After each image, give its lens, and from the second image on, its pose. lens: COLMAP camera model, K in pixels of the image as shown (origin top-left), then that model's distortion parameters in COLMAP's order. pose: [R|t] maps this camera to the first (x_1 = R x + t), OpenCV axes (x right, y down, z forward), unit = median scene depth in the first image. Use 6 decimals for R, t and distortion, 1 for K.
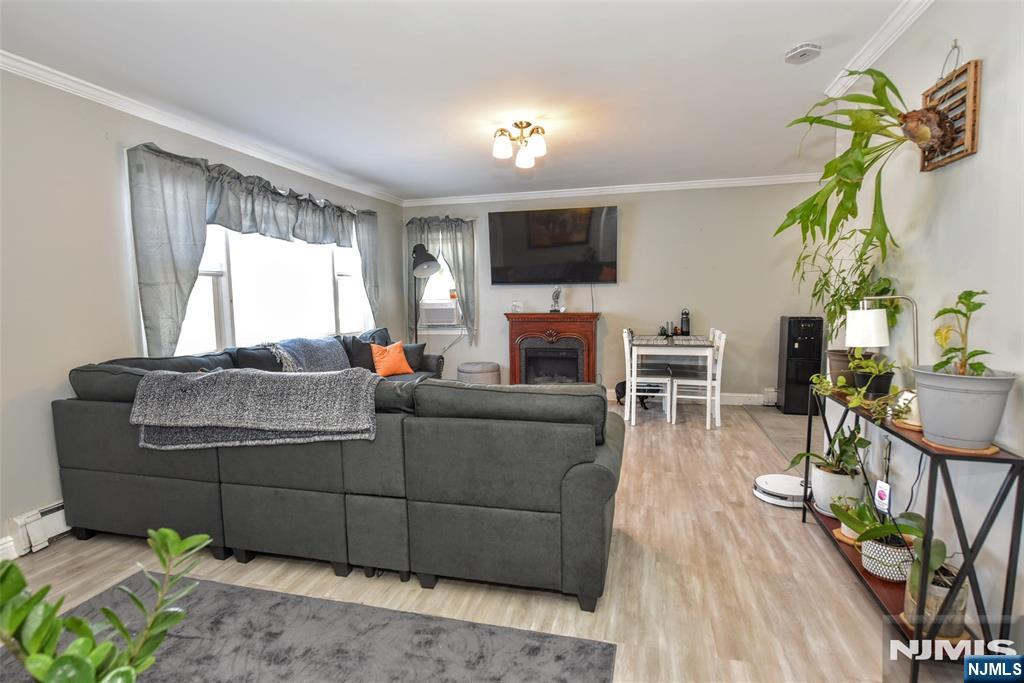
lens RADIAL K [[509.4, 0, 516.5], [0, 509.4, 338.3], [0, 0, 1]] dist [0.001260, 0.000339]
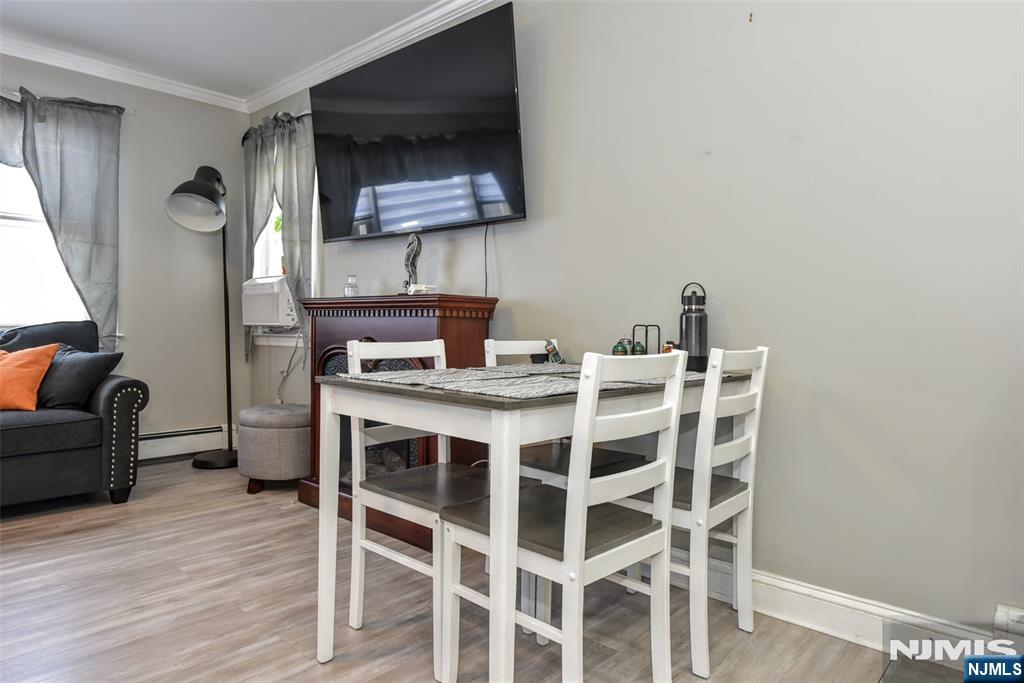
lens RADIAL K [[637.3, 0, 510.6], [0, 637.3, 338.1], [0, 0, 1]] dist [0.003563, 0.001898]
pose [[0.879489, 0.034084, -0.474697, 0.495607], [-0.064718, 0.996732, -0.048338, 0.000907], [0.471499, 0.073234, 0.878821, 0.731504]]
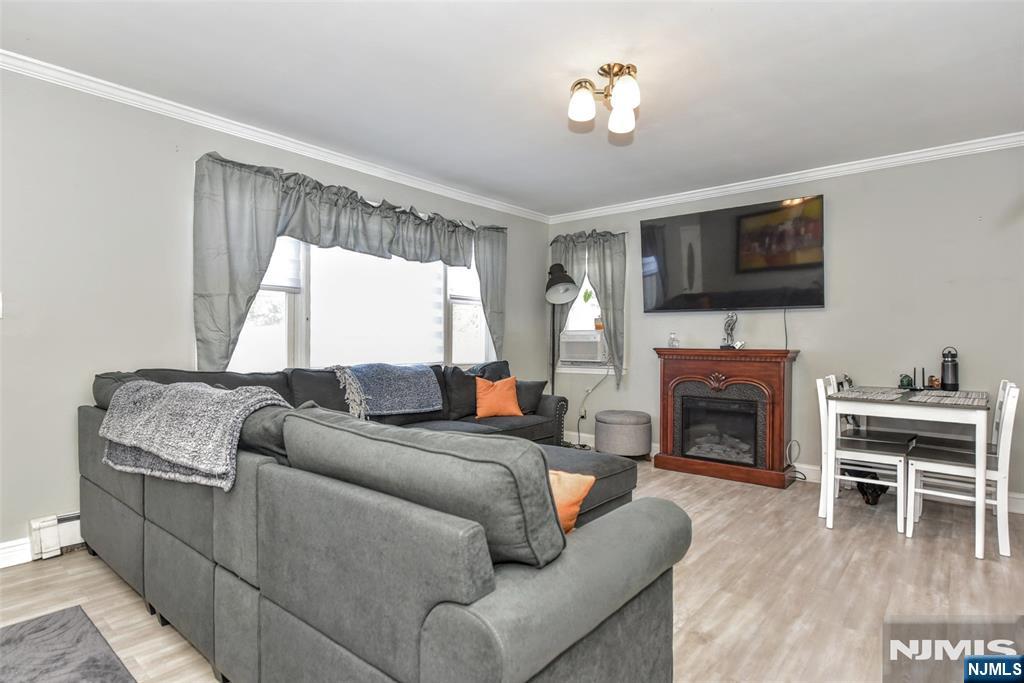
lens RADIAL K [[536.4, 0, 512.0], [0, 536.4, 341.5], [0, 0, 1]] dist [-0.001763, -0.000277]
pose [[0.900271, 0.018132, -0.434952, 0.163317], [-0.055889, 0.995678, -0.074173, 0.015490], [0.431728, 0.091085, 0.897393, 0.229608]]
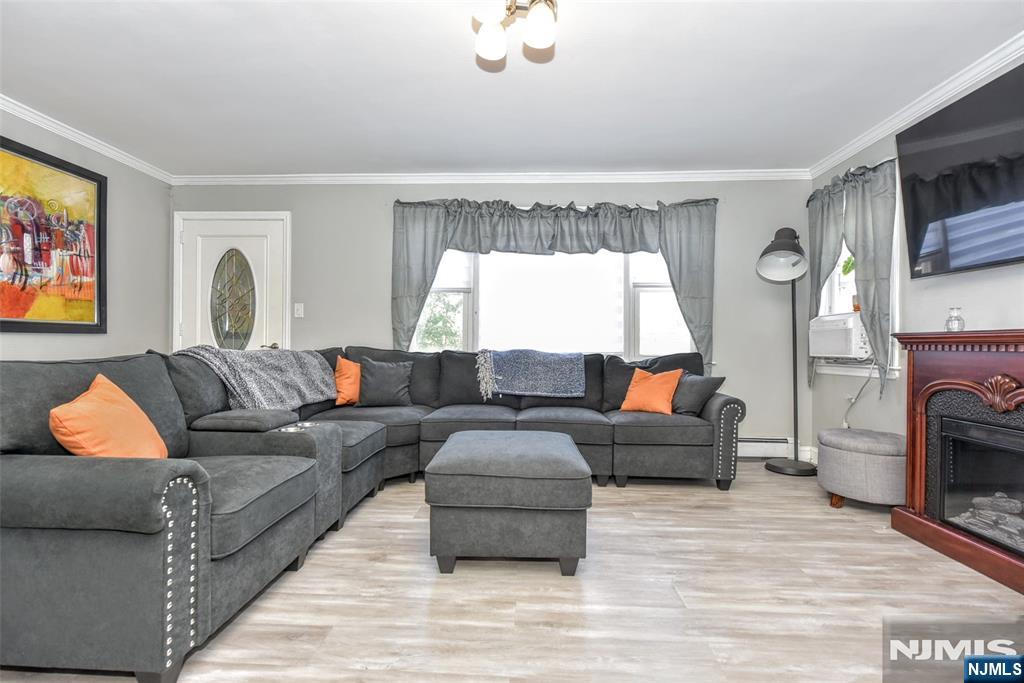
lens RADIAL K [[462.4, 0, 512.0], [0, 462.4, 341.5], [0, 0, 1]] dist [-0.001886, -0.000258]
pose [[0.199263, 0.005752, -0.979929, 0.394828], [-0.099490, 0.994934, -0.014391, -0.000419], [0.974883, 0.100361, 0.198826, 0.701886]]
